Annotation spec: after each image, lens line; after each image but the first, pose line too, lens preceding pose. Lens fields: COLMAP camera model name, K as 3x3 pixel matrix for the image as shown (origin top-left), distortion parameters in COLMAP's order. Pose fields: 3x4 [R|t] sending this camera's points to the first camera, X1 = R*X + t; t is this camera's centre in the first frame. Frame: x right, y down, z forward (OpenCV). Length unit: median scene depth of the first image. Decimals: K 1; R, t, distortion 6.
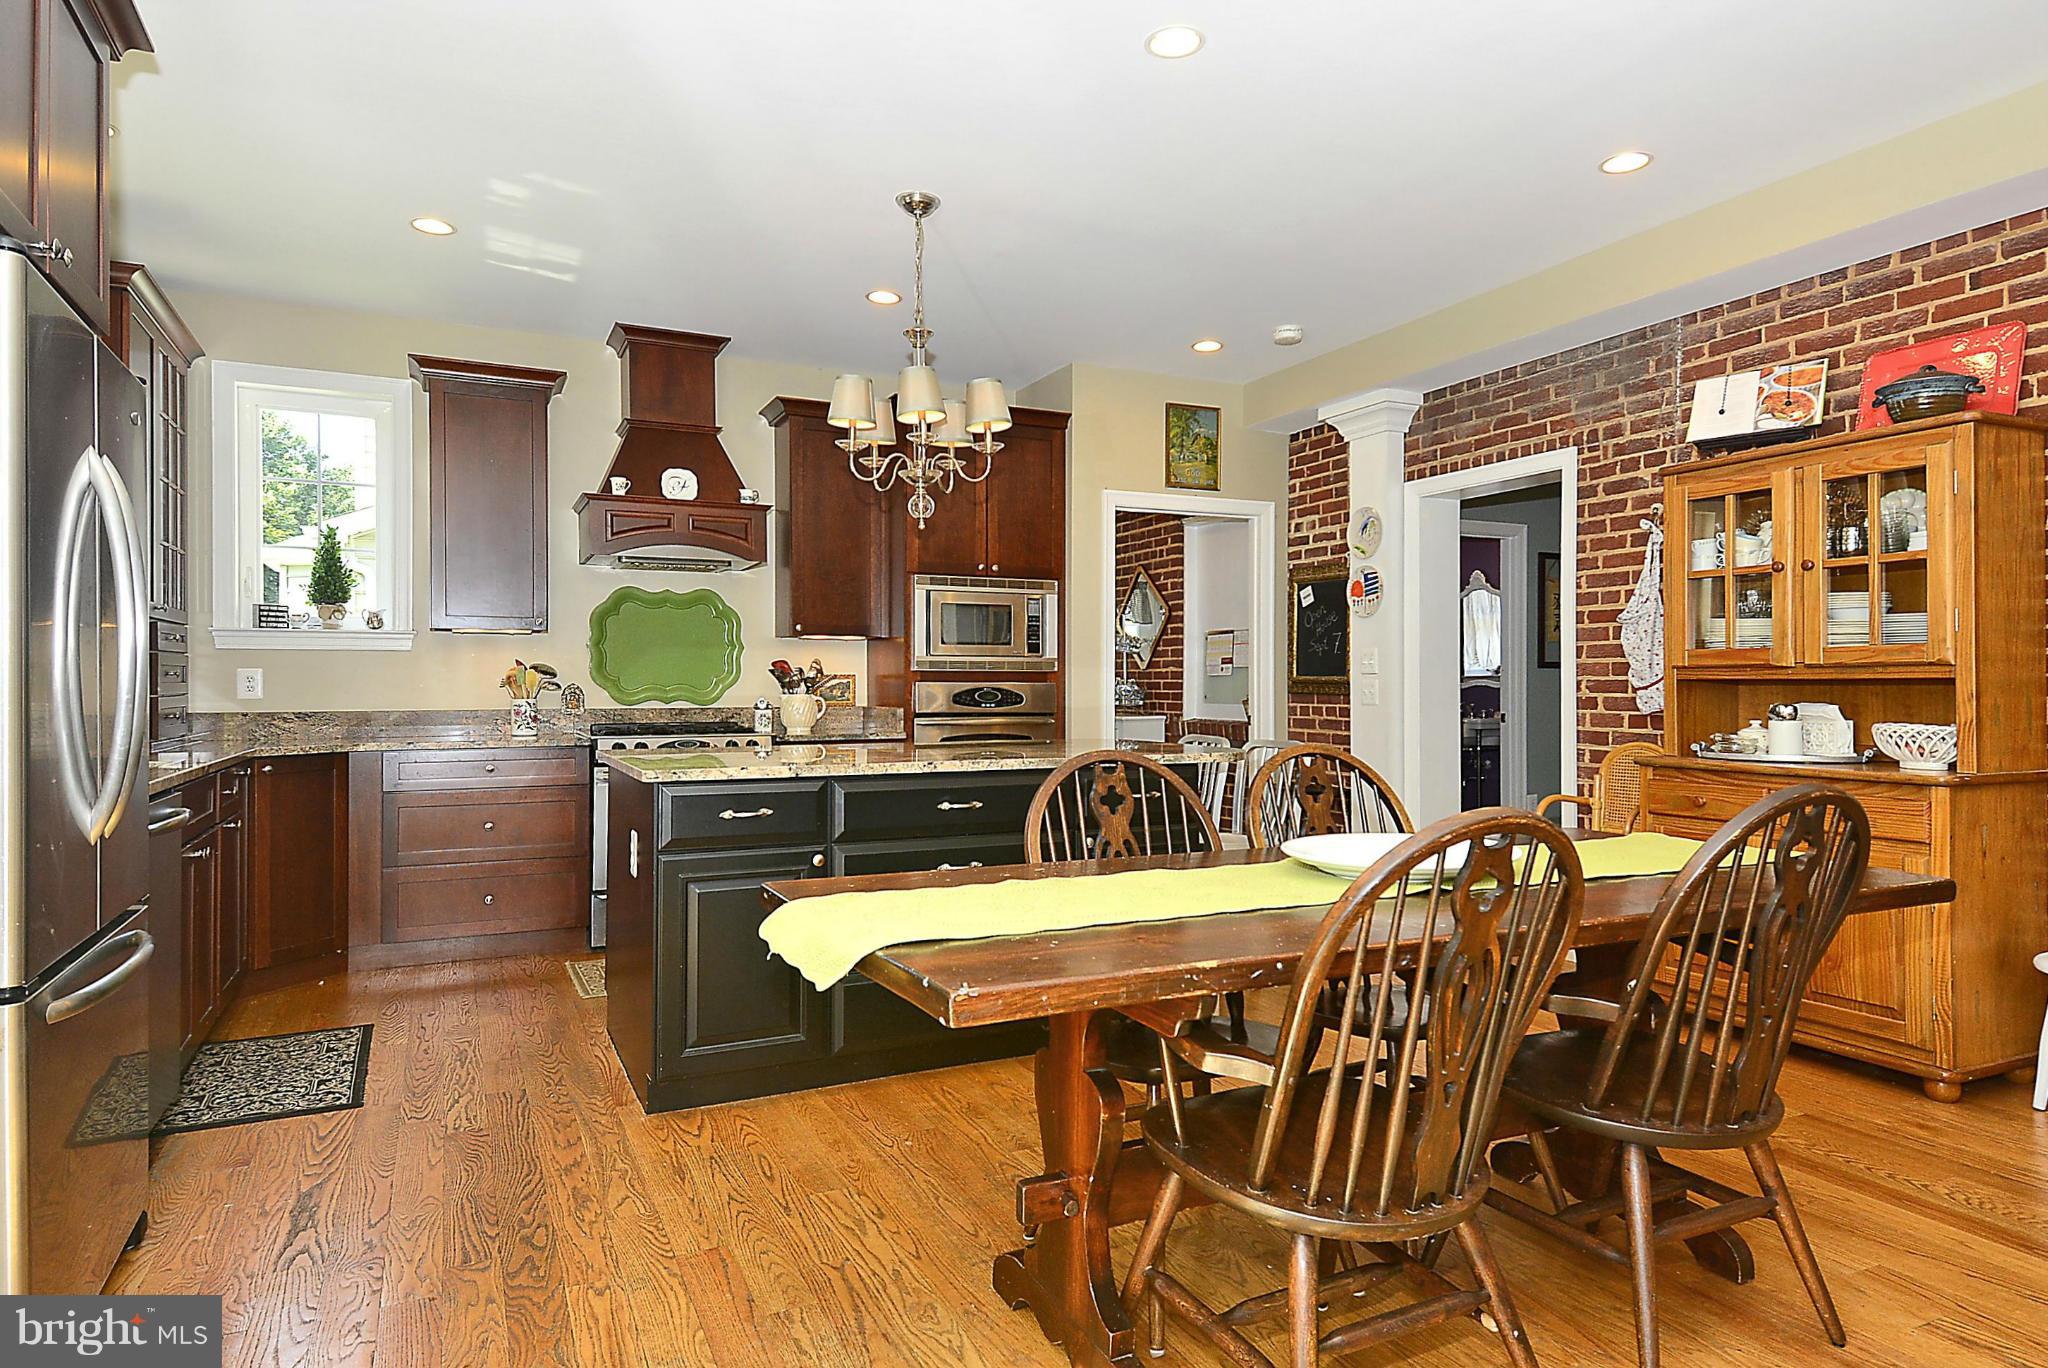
lens RADIAL K [[1173.8, 0, 1043.7], [0, 1173.8, 681.7], [0, 0, 1]] dist [0.091239, -0.066201]
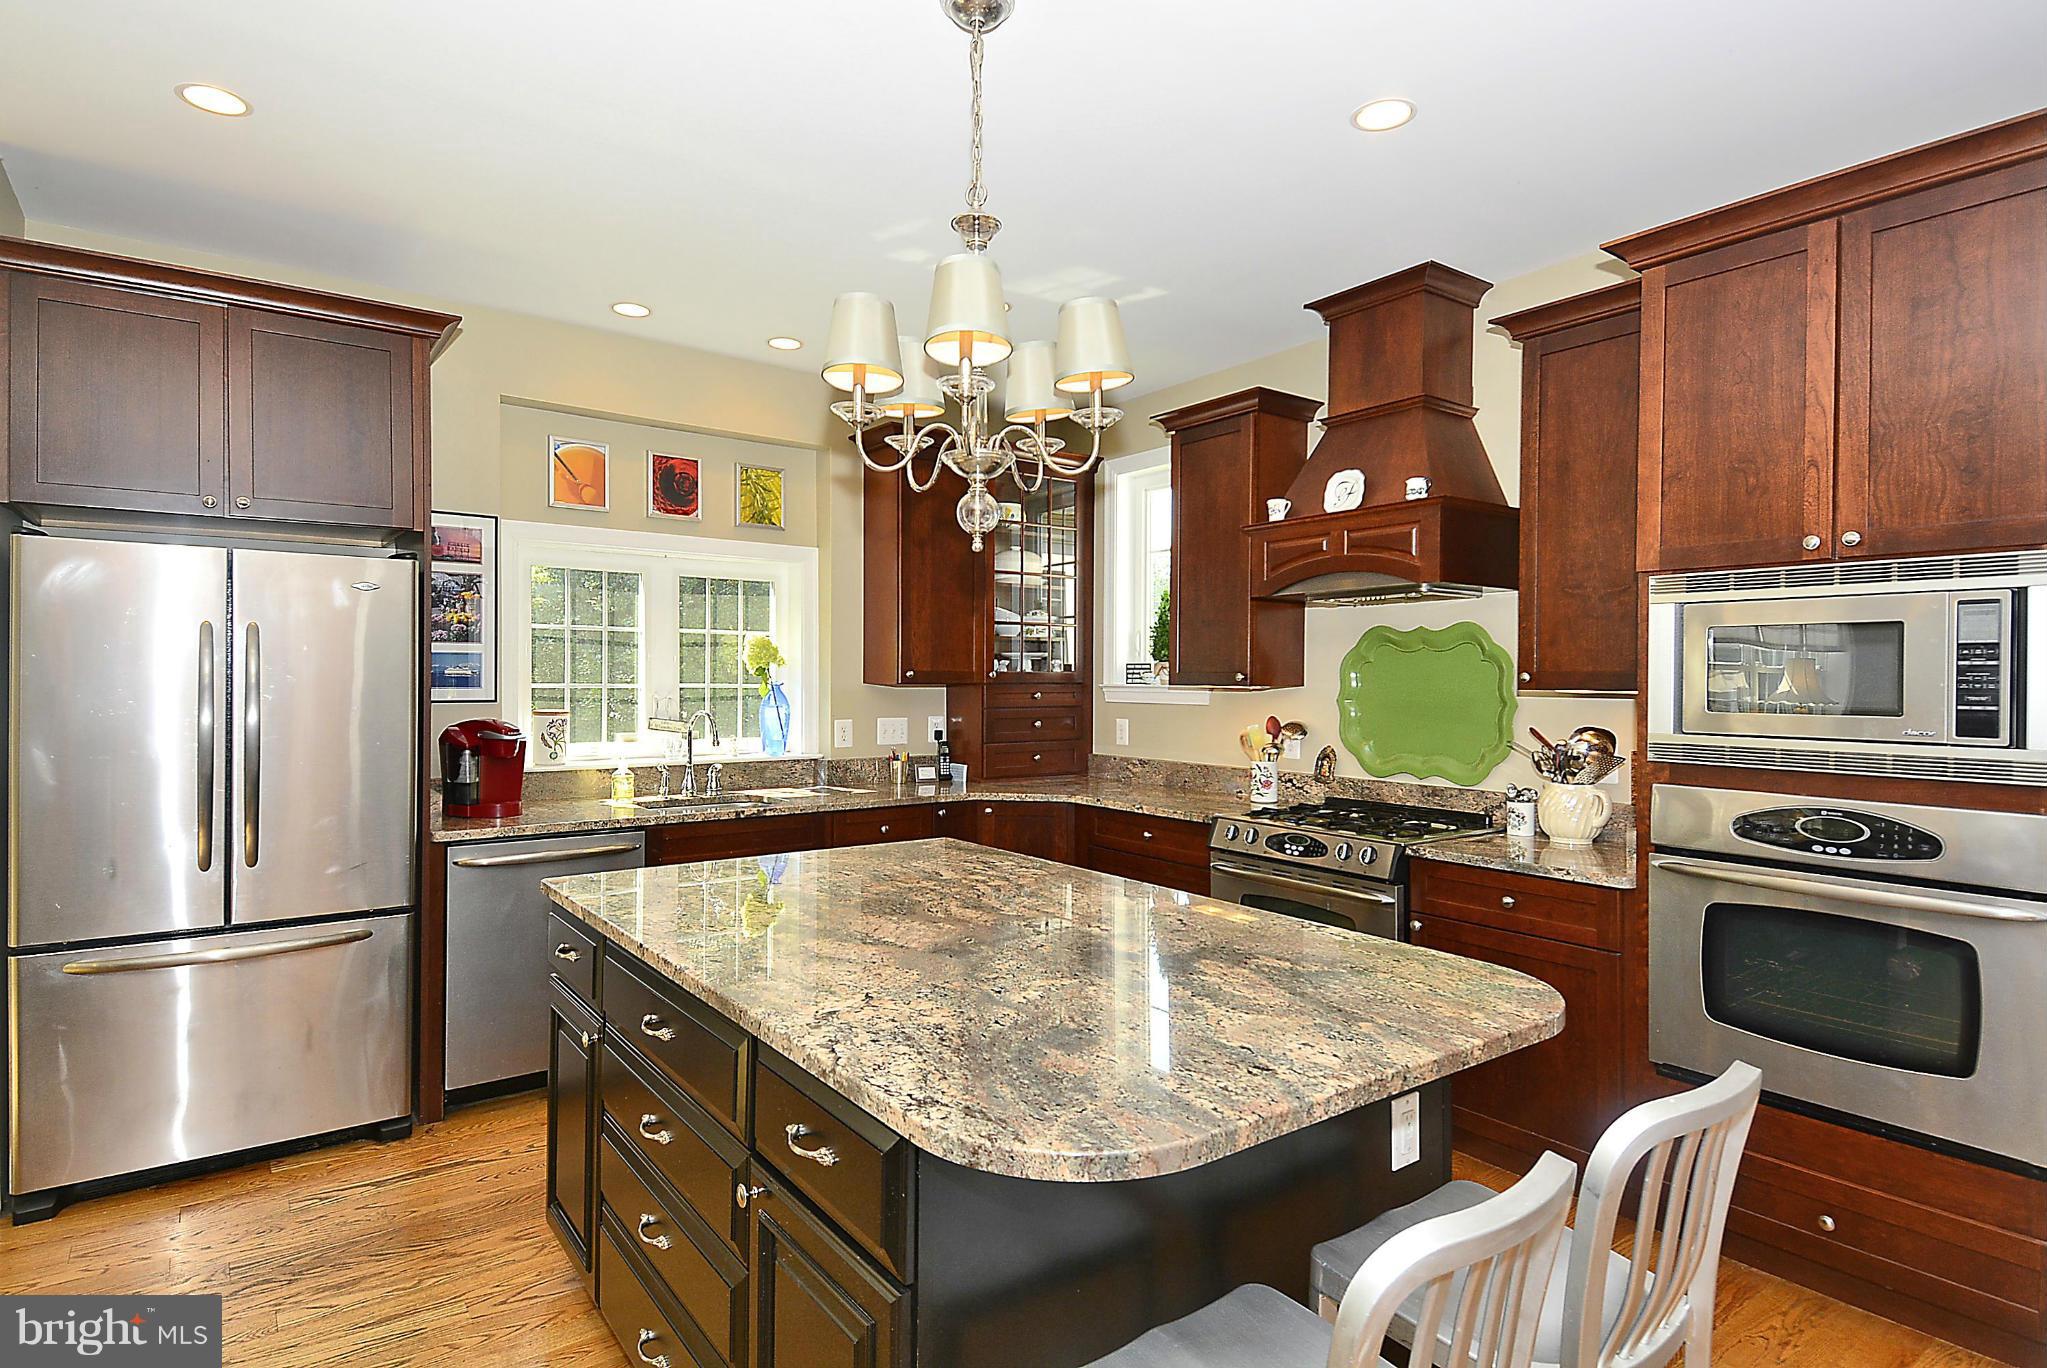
lens RADIAL K [[1065.9, 0, 1063.7], [0, 1065.9, 677.9], [0, 0, 1]] dist [0.055046, -0.046267]
pose [[0.202242, 0.001584, -0.979334, 0.345624], [-0.004920, 0.999988, 0.000602, -0.051363], [0.979323, 0.004697, 0.202247, 0.742576]]
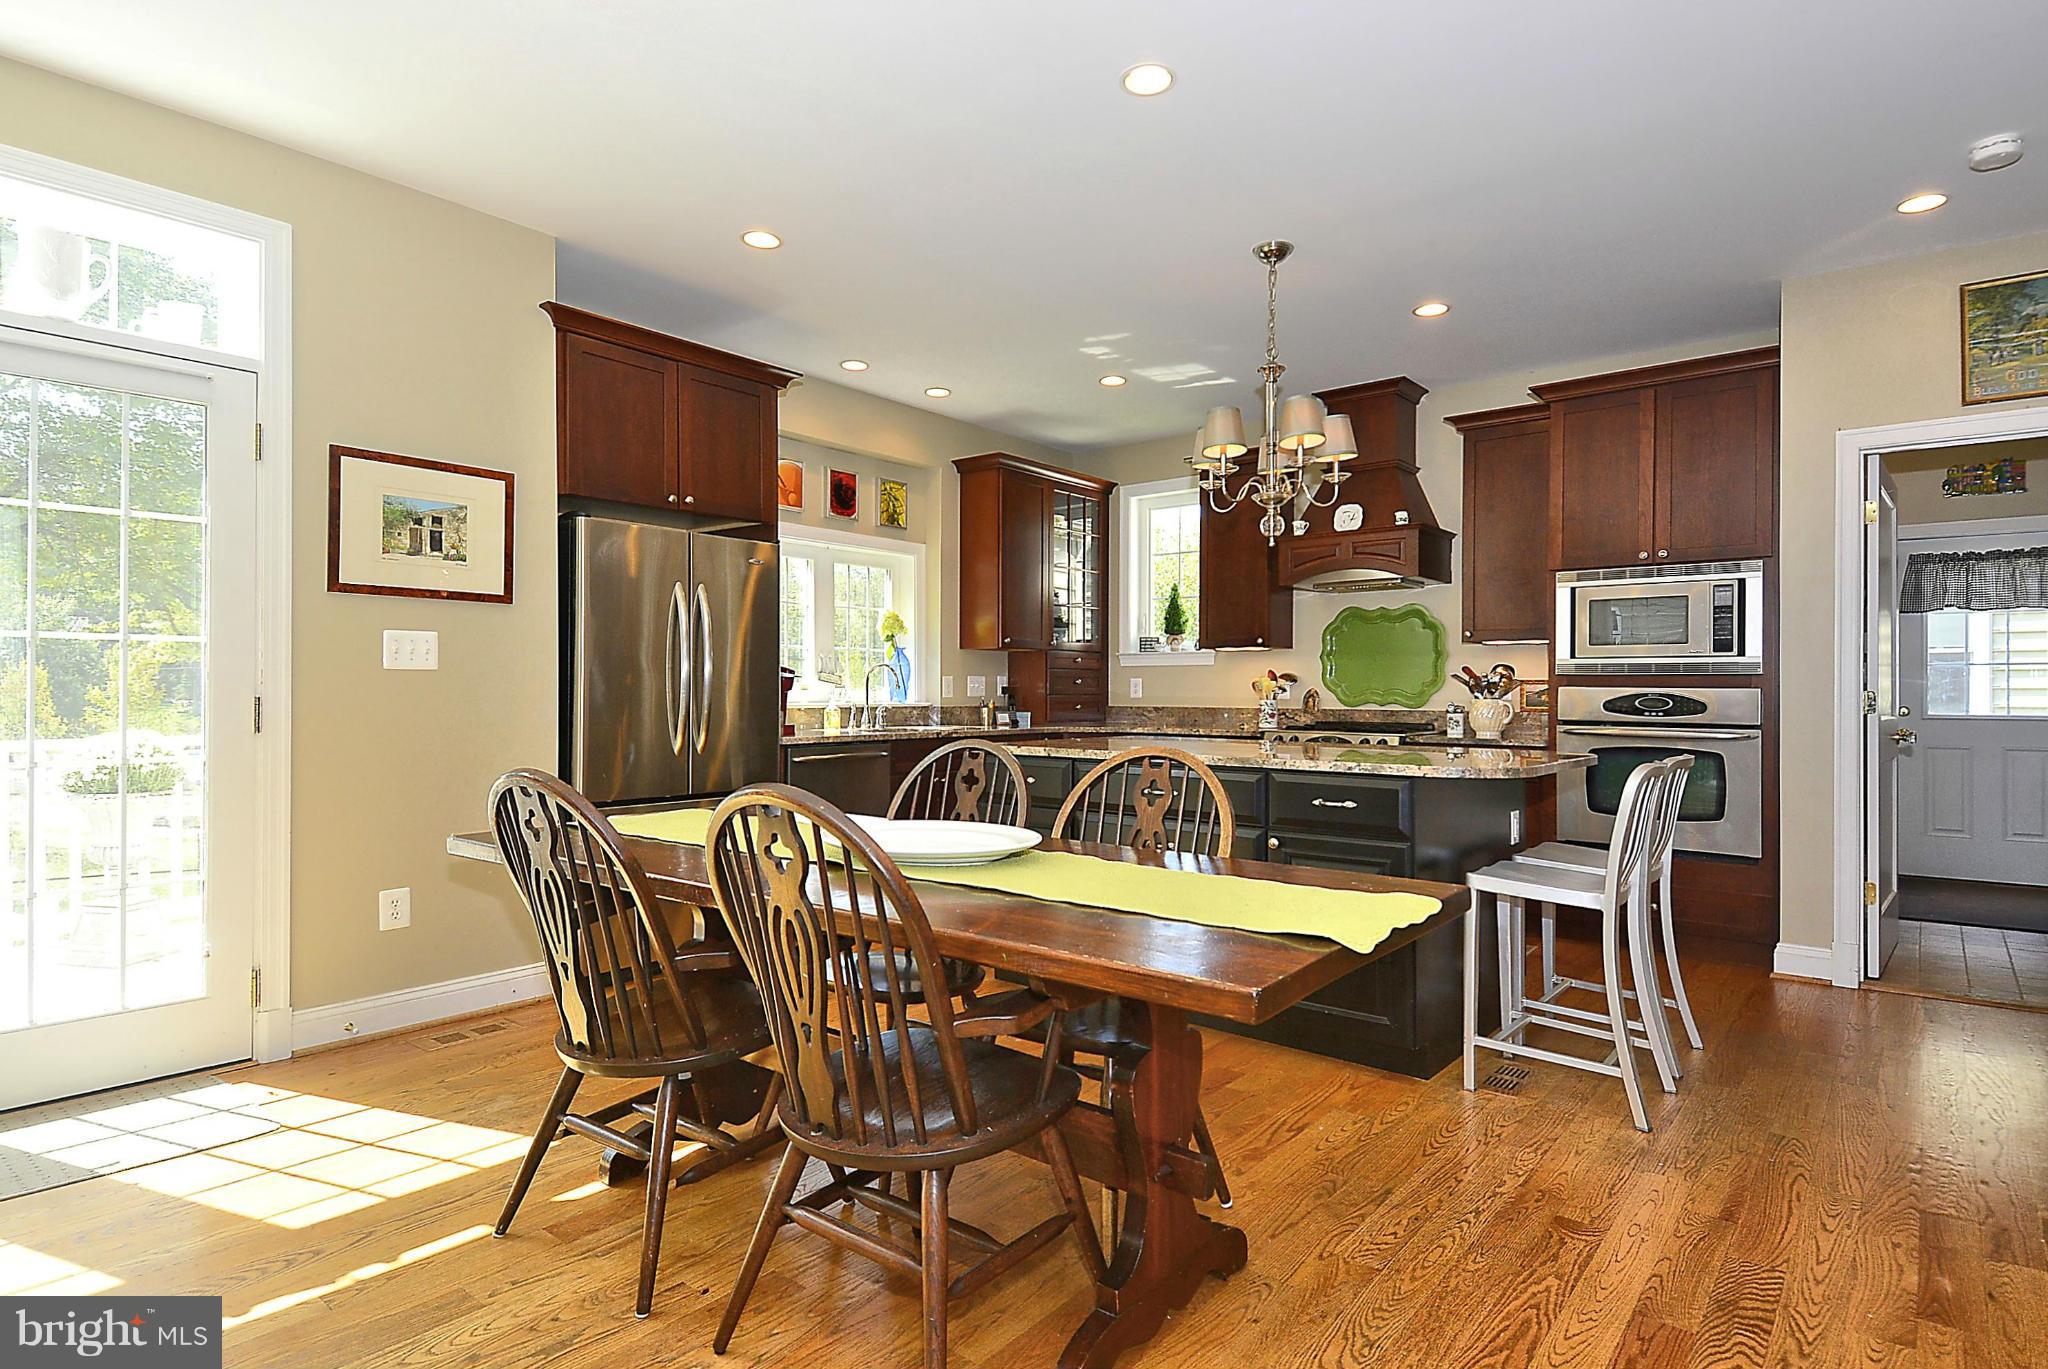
lens RADIAL K [[1066.4, 0, 1064.2], [0, 1066.4, 678.4], [0, 0, 1]] dist [0.055046, -0.046267]
pose [[0.433578, -0.007887, -0.901082, 0.561555], [-0.001976, 0.999951, -0.009703, 0.003022], [0.901114, 0.005987, 0.433541, 0.313562]]
